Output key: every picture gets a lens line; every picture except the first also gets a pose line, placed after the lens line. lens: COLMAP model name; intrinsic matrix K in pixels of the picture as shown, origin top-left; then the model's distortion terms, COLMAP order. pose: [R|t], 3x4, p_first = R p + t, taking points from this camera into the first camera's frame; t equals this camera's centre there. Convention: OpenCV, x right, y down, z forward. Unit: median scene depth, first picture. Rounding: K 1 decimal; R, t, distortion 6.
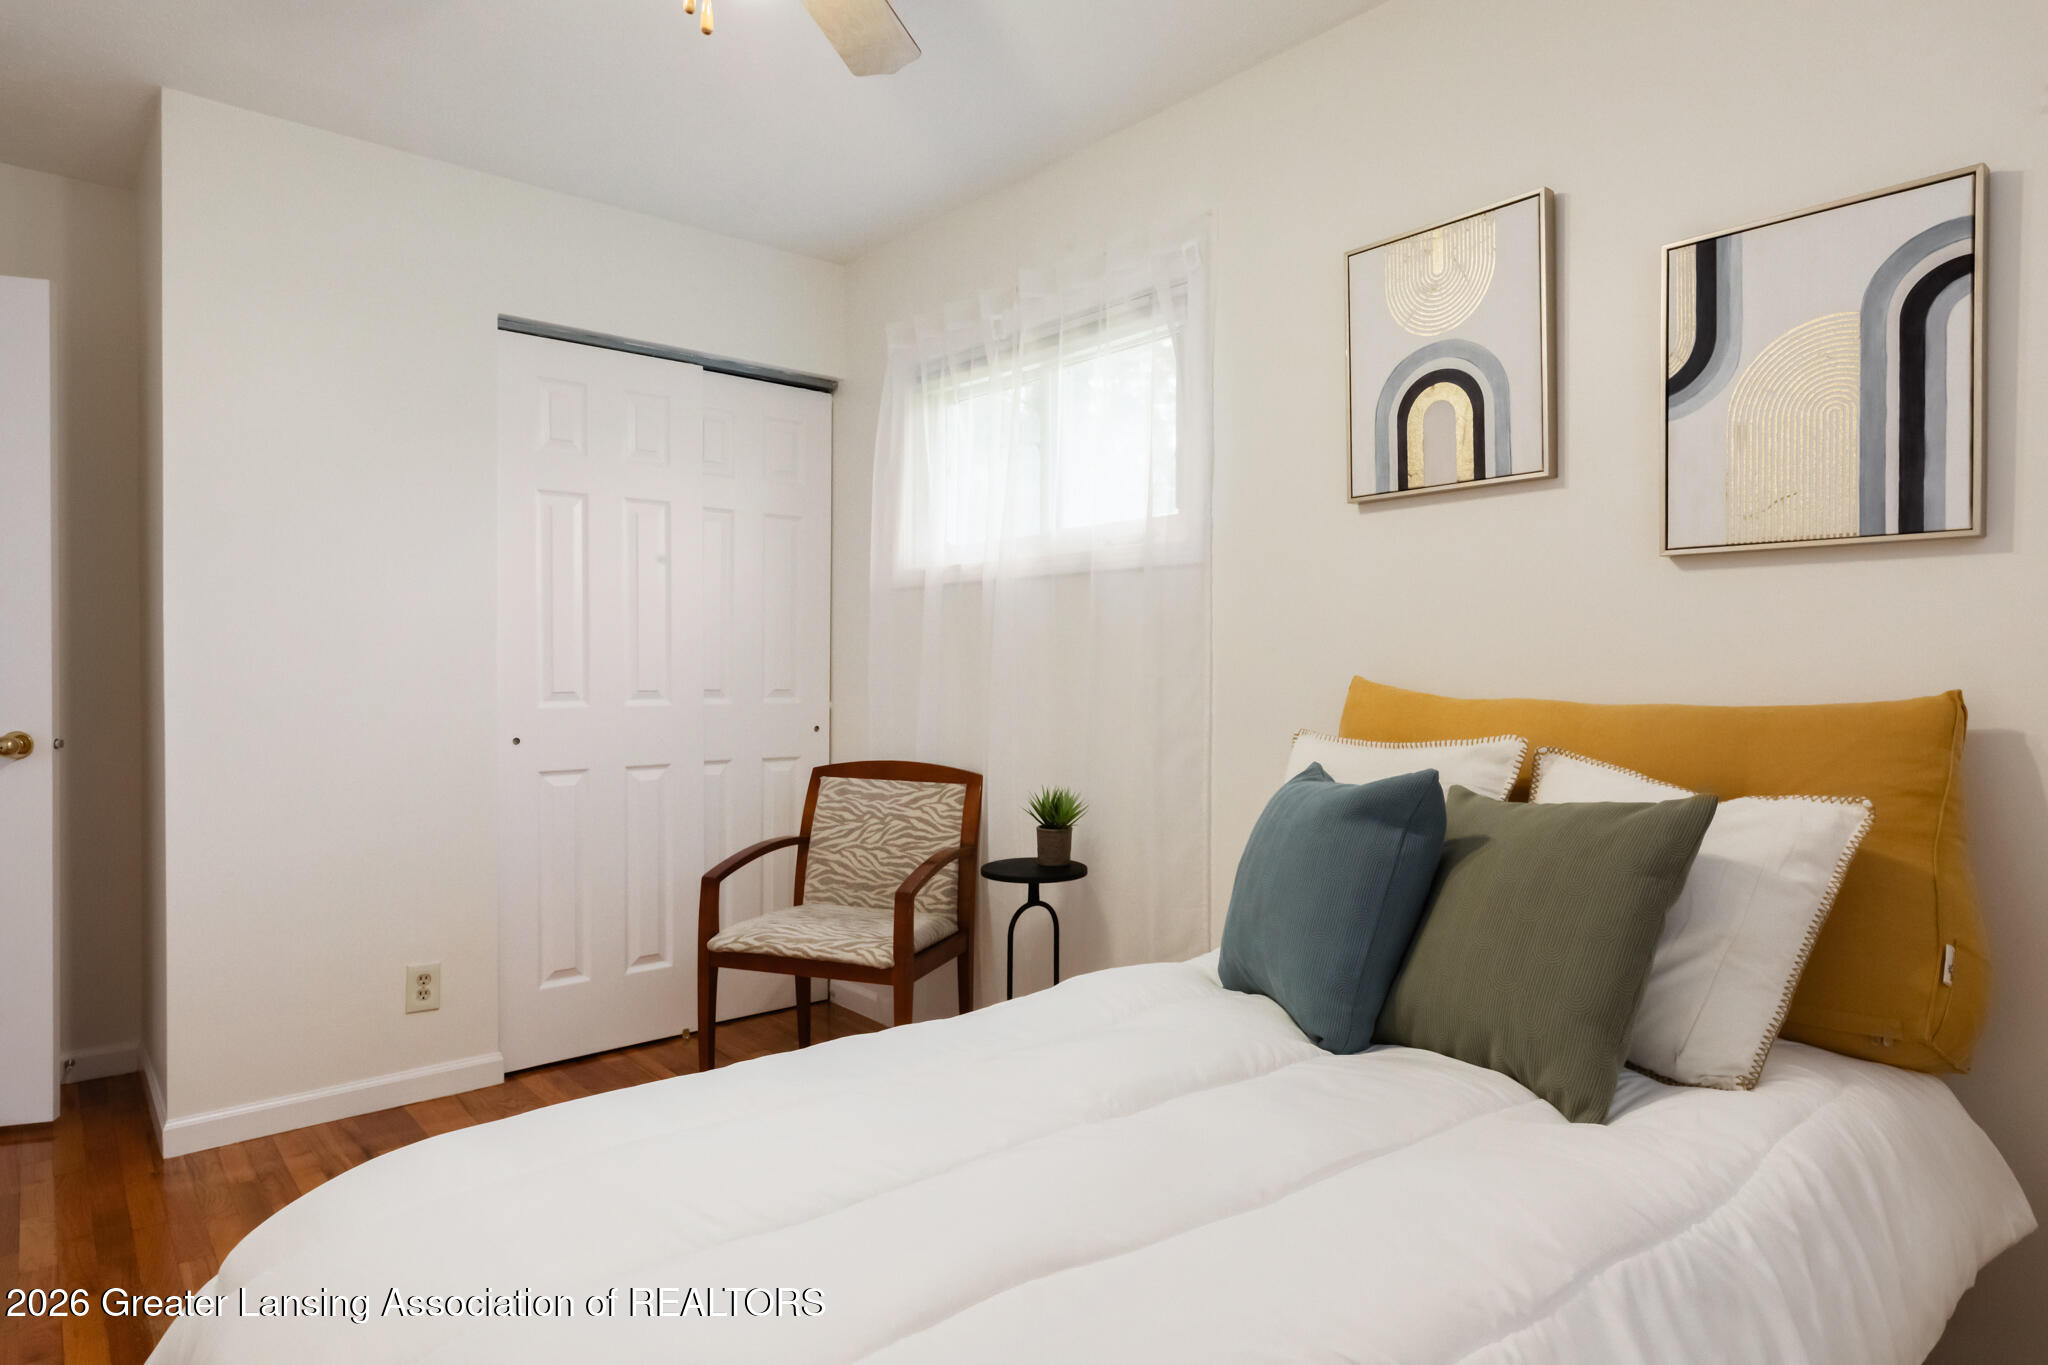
lens RADIAL K [[1114.0, 0, 1021.0], [0, 1114.0, 678.9], [0, 0, 1]] dist [0.007240, -0.001234]
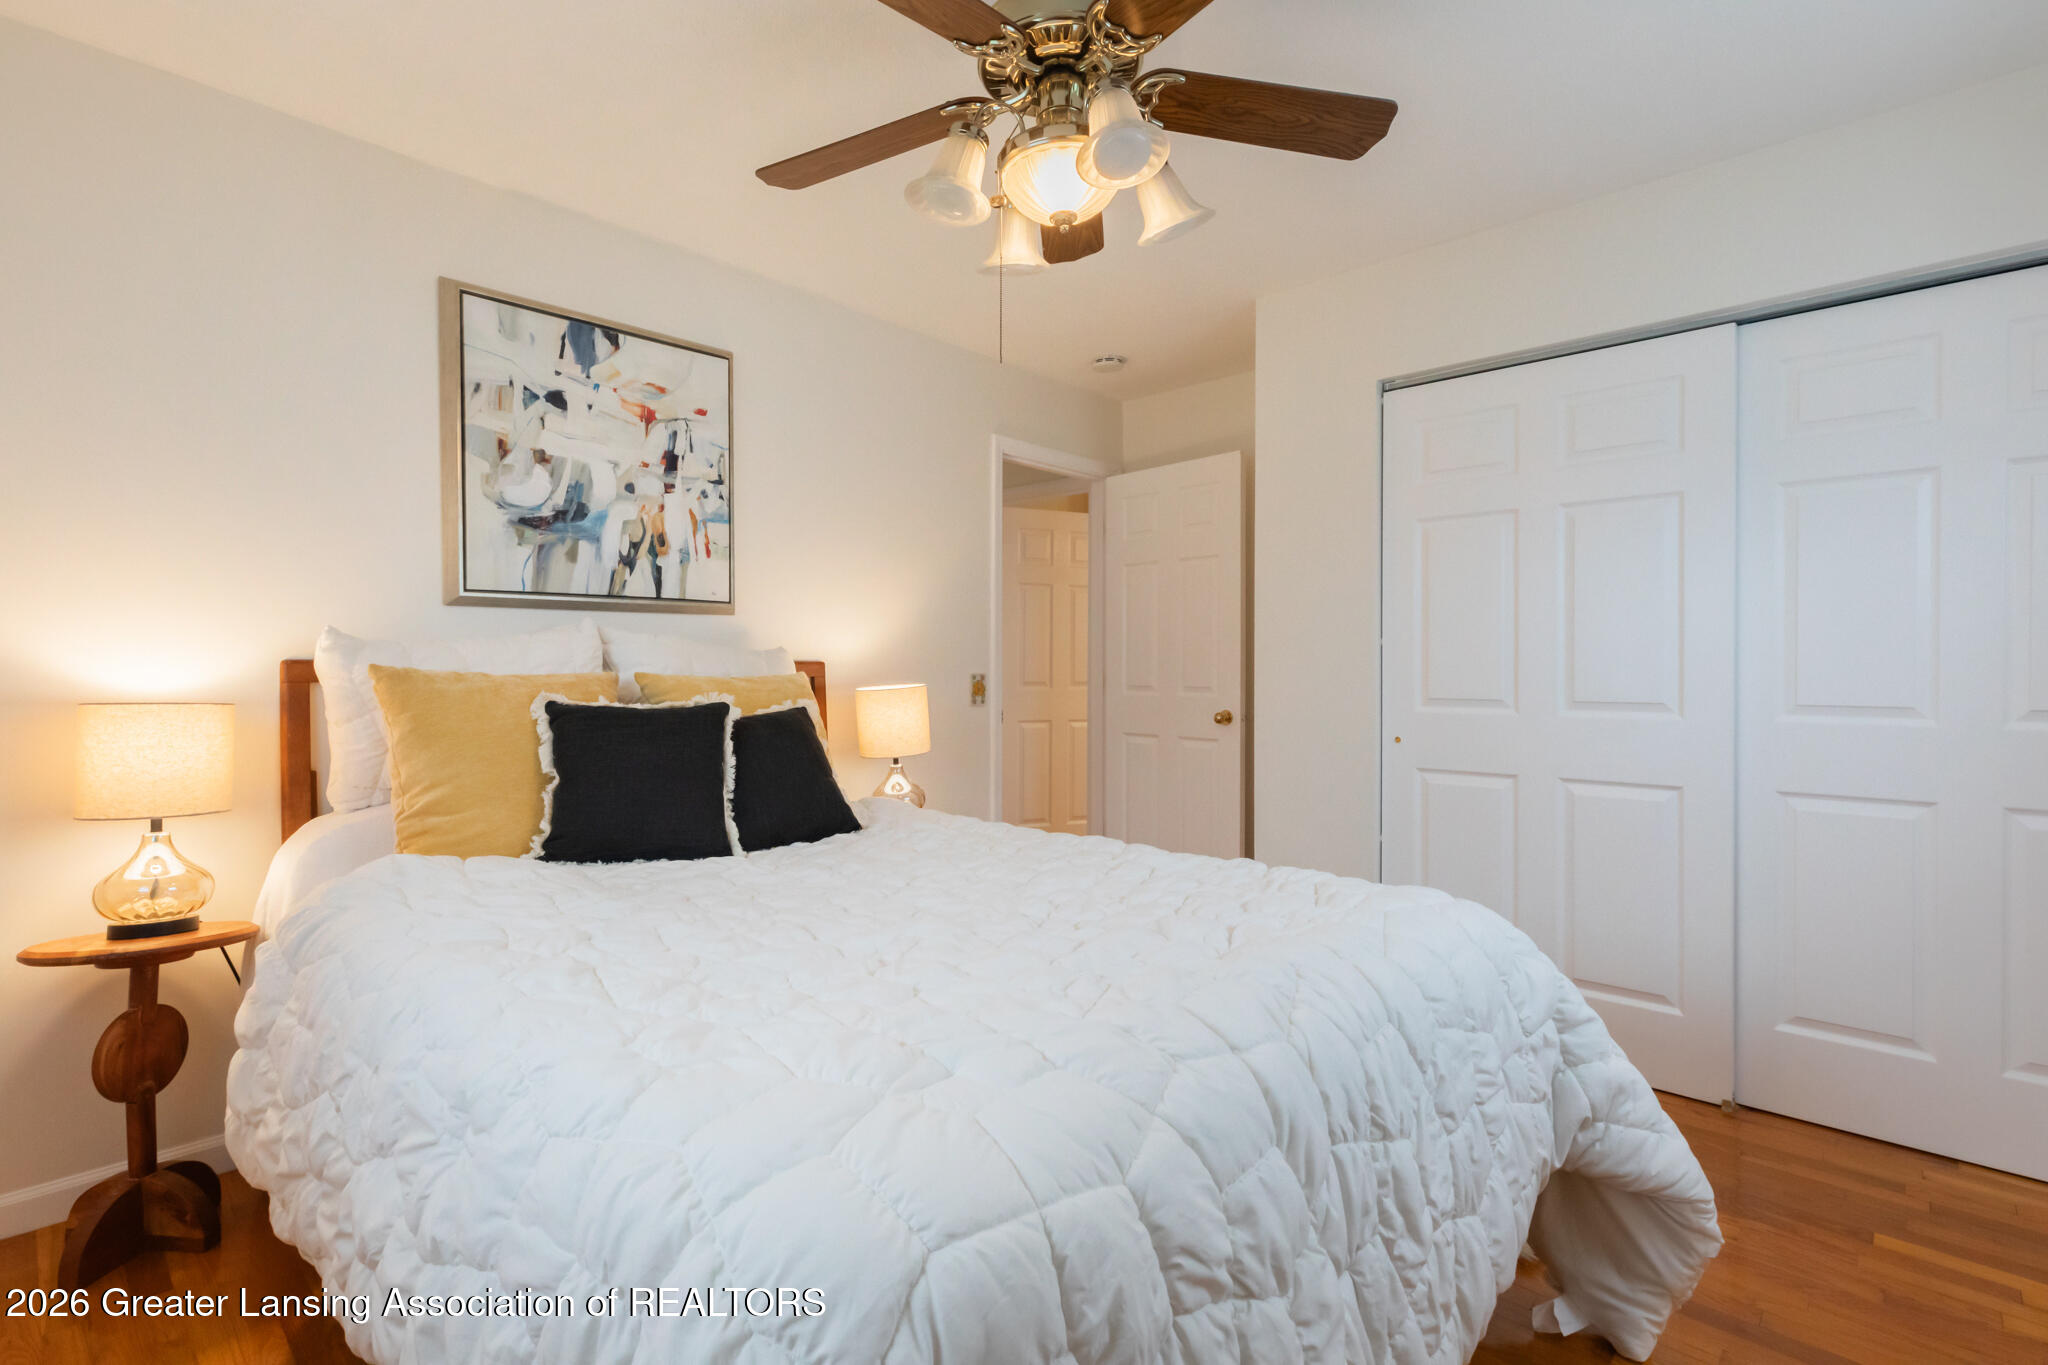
lens RADIAL K [[1016.4, 0, 1021.0], [0, 1016.4, 676.8], [0, 0, 1]] dist [0.003393, 0.000243]
pose [[0.070521, 0.001677, -0.997509, 0.364463], [-0.011595, 0.999932, 0.000861, -0.004573], [0.997443, 0.011505, 0.070535, 0.334851]]
